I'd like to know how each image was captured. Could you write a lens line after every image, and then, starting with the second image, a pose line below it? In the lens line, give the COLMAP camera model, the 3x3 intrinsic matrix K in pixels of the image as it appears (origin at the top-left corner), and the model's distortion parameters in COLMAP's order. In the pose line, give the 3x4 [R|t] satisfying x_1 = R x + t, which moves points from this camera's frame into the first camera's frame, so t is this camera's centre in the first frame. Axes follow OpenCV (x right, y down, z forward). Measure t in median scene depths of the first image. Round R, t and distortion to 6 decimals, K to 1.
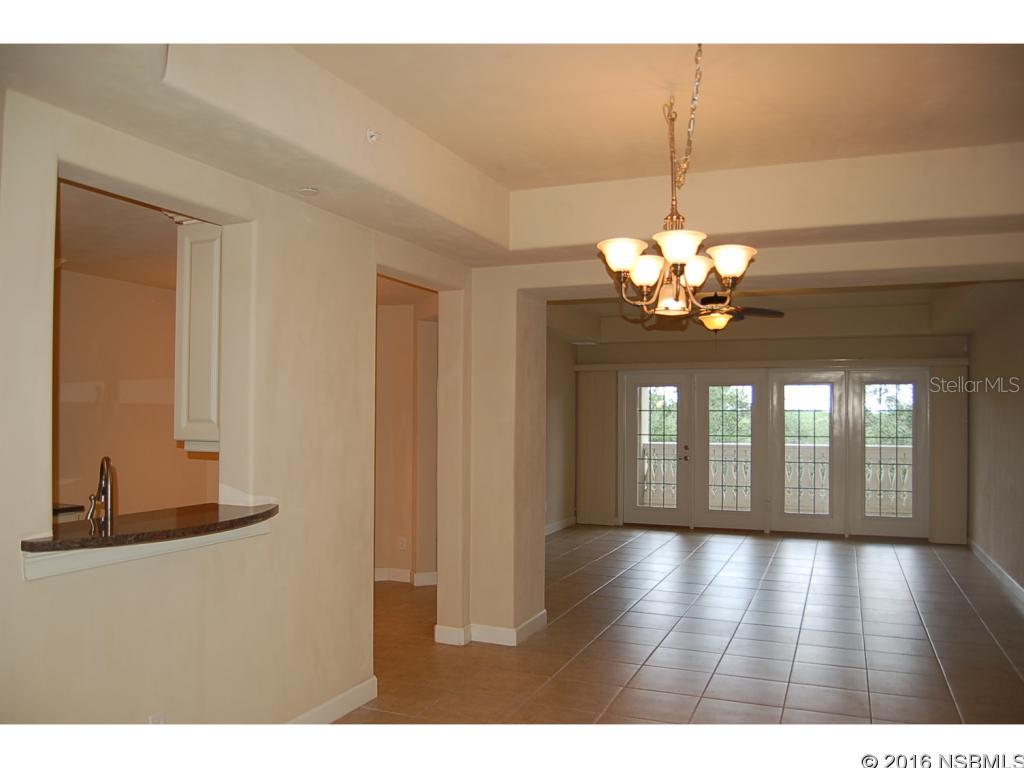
lens RADIAL K [[810.5, 0, 476.1], [0, 810.5, 388.0], [0, 0, 1]] dist [-0.065686, -0.005918]
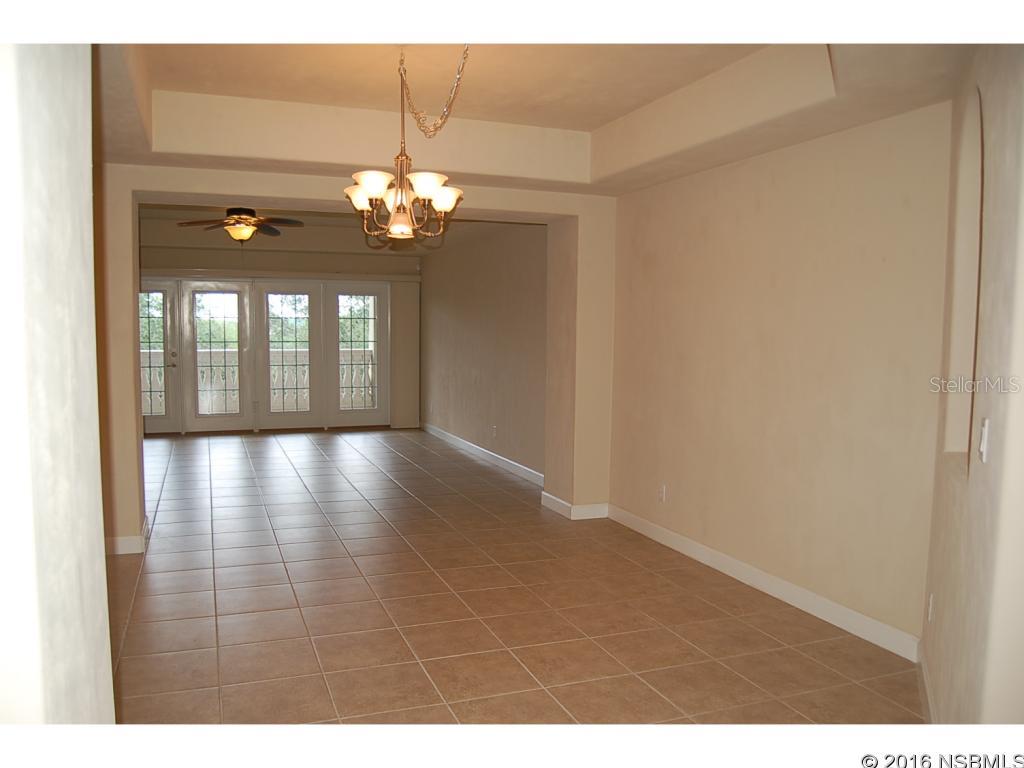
lens RADIAL K [[810.5, 0, 476.1], [0, 810.5, 388.0], [0, 0, 1]] dist [-0.065686, -0.005918]
pose [[0.723084, -0.054808, 0.688582, -0.180350], [-0.026371, 0.993930, 0.106804, -0.001595], [-0.690256, -0.095387, 0.717250, 0.024836]]
